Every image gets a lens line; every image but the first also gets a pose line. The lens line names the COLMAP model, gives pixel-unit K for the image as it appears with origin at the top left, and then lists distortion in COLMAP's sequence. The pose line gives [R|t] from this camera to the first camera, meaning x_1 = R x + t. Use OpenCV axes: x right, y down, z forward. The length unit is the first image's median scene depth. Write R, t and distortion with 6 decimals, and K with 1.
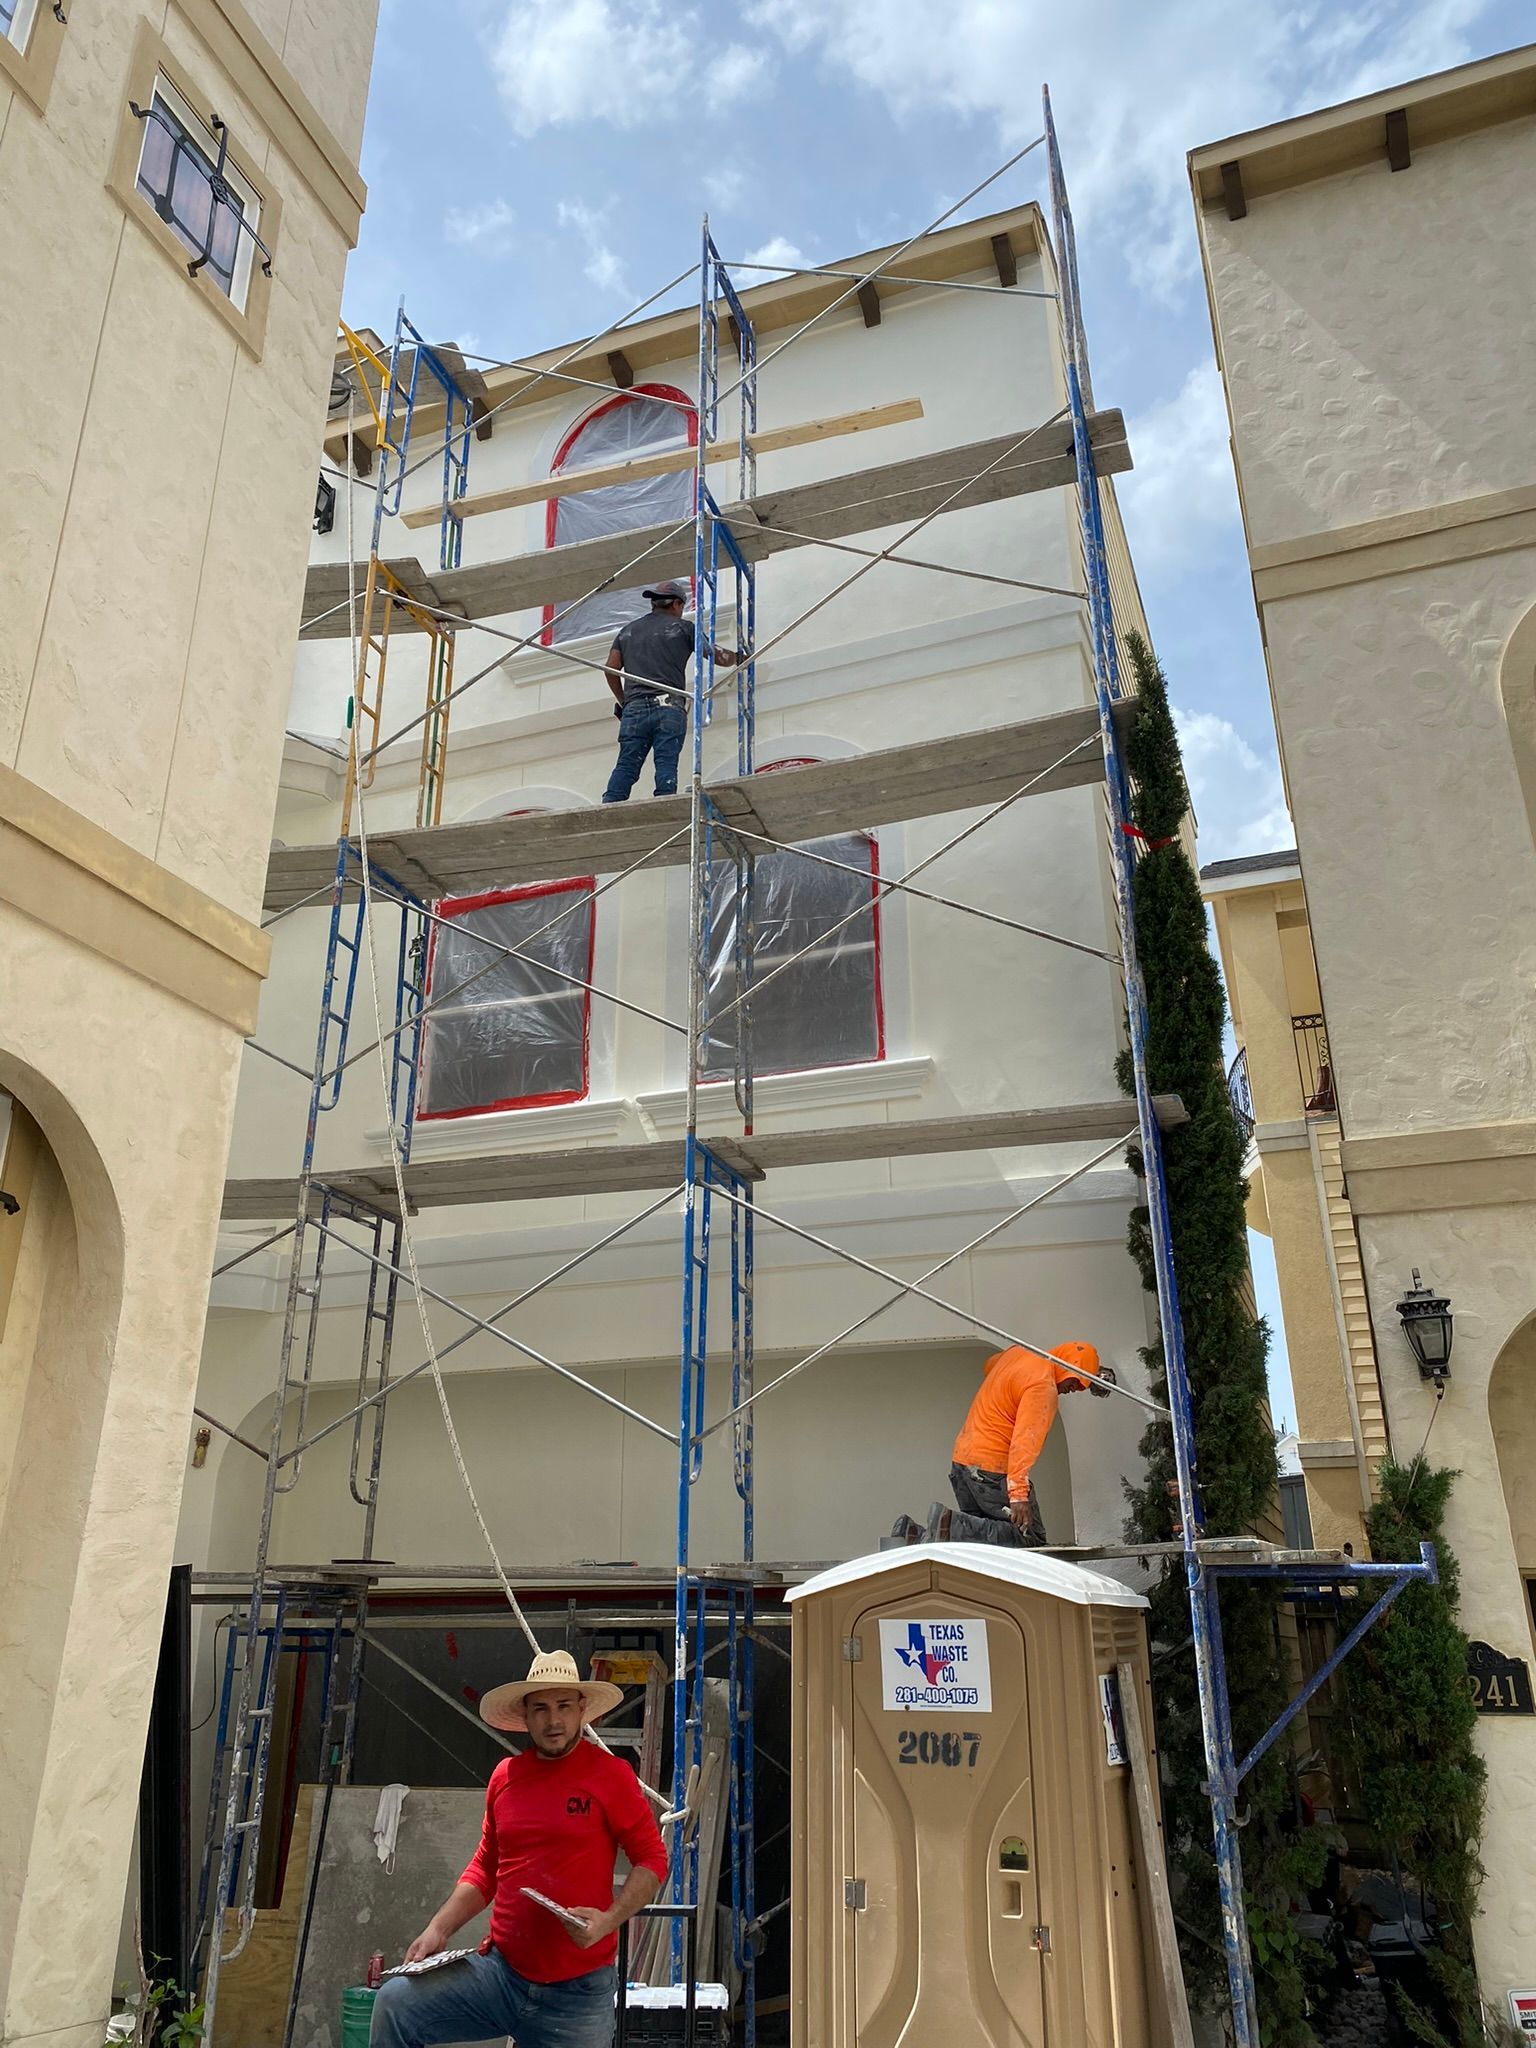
lens RADIAL K [[1560.4, 0, 764.1], [0, 1560.4, 1020.1], [0, 0, 1]] dist [0.012172, -0.007334]
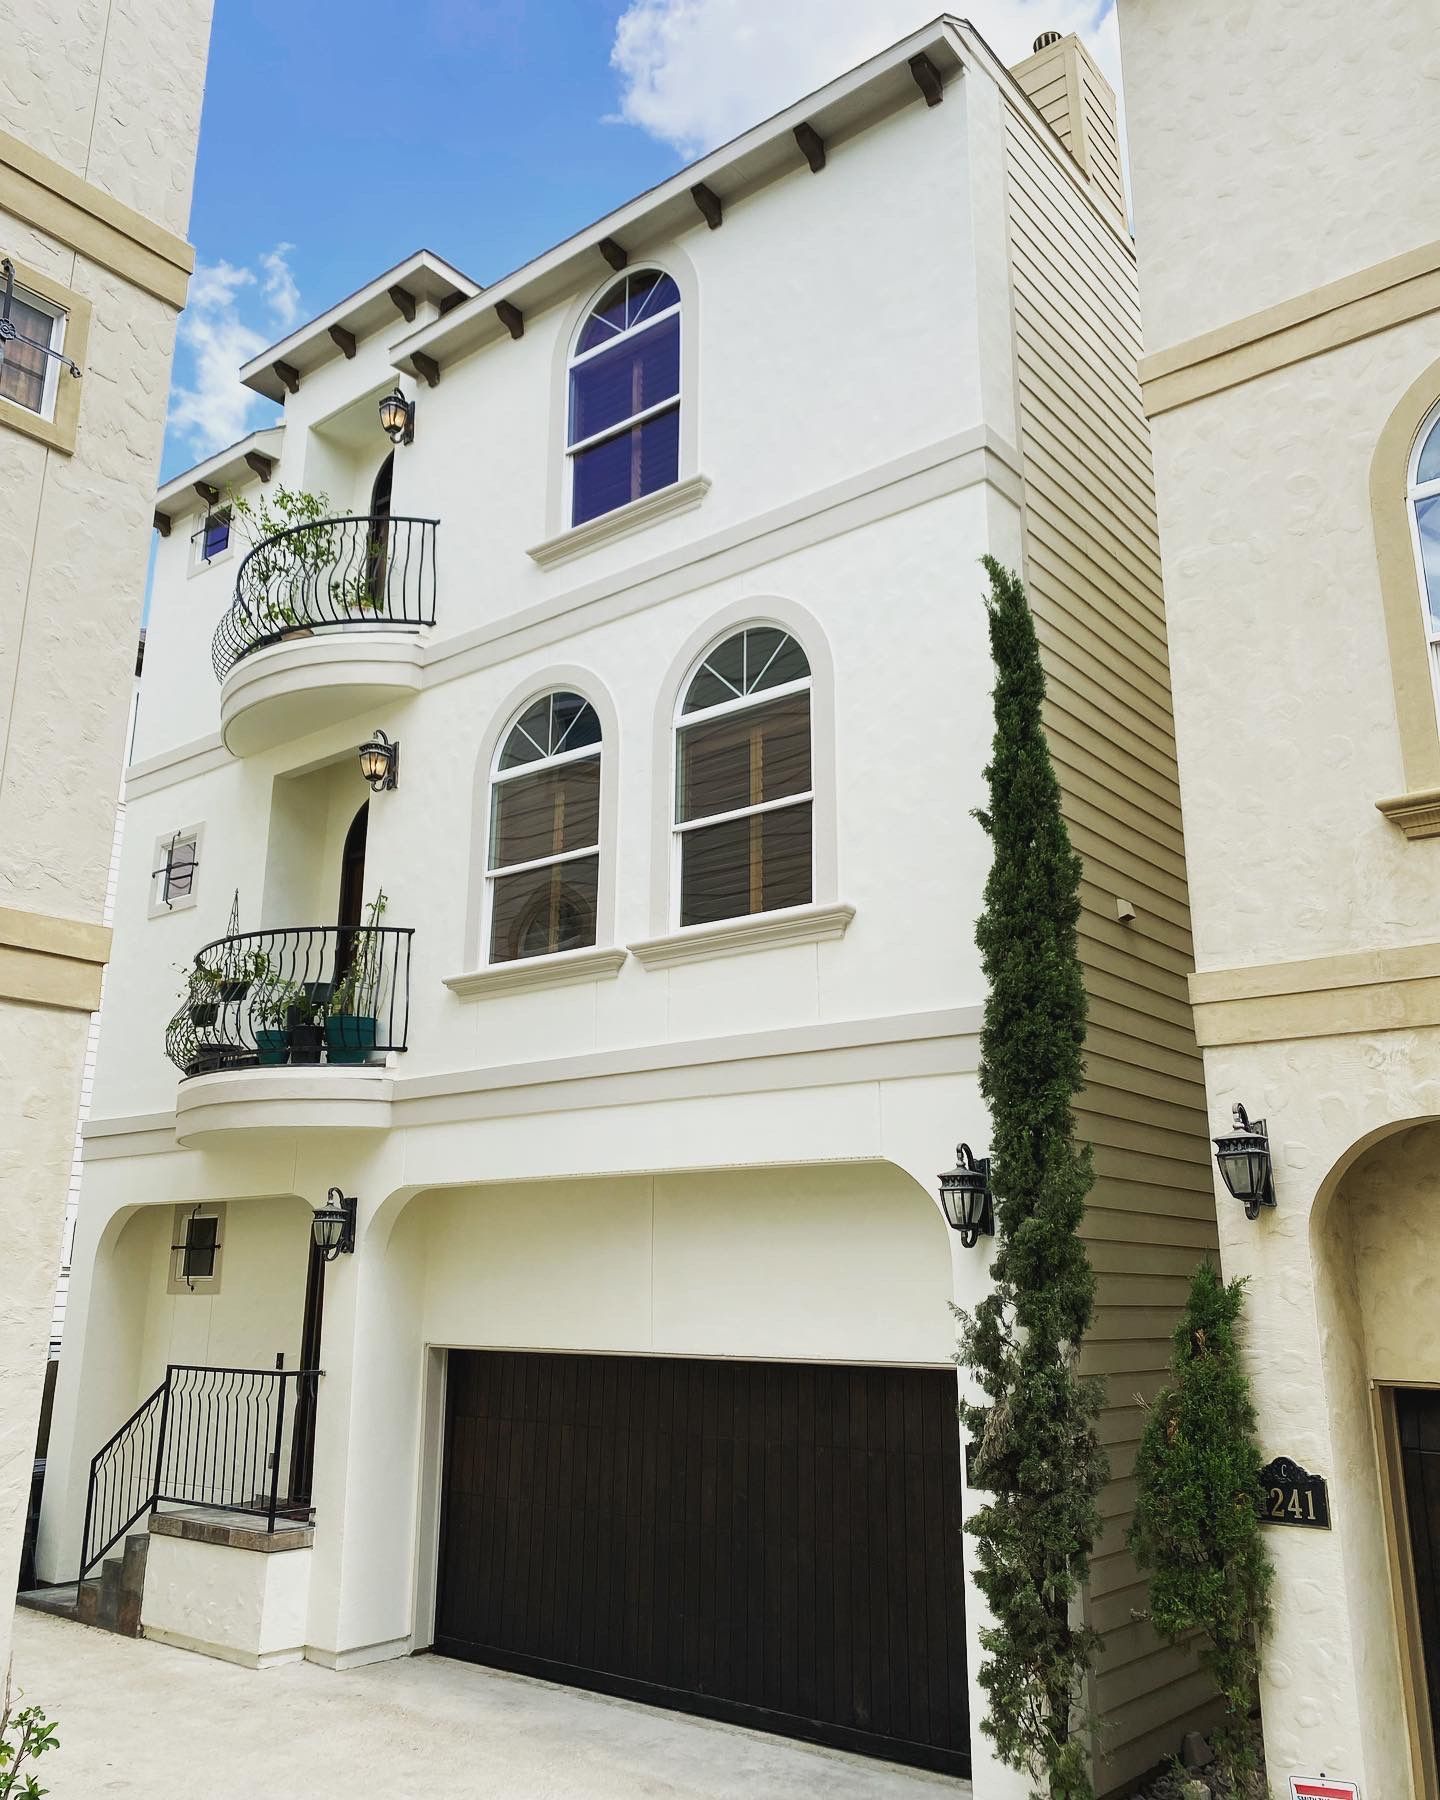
lens RADIAL K [[1459.3, 0, 722.6], [0, 1459.3, 902.9], [0, 0, 1]] dist [0.003688, 0.003921]
pose [[0.951192, -0.071511, -0.300200, 0.372186], [0.107488, 0.988638, 0.105075, -0.104180], [0.289276, -0.132215, 0.948071, 0.004412]]
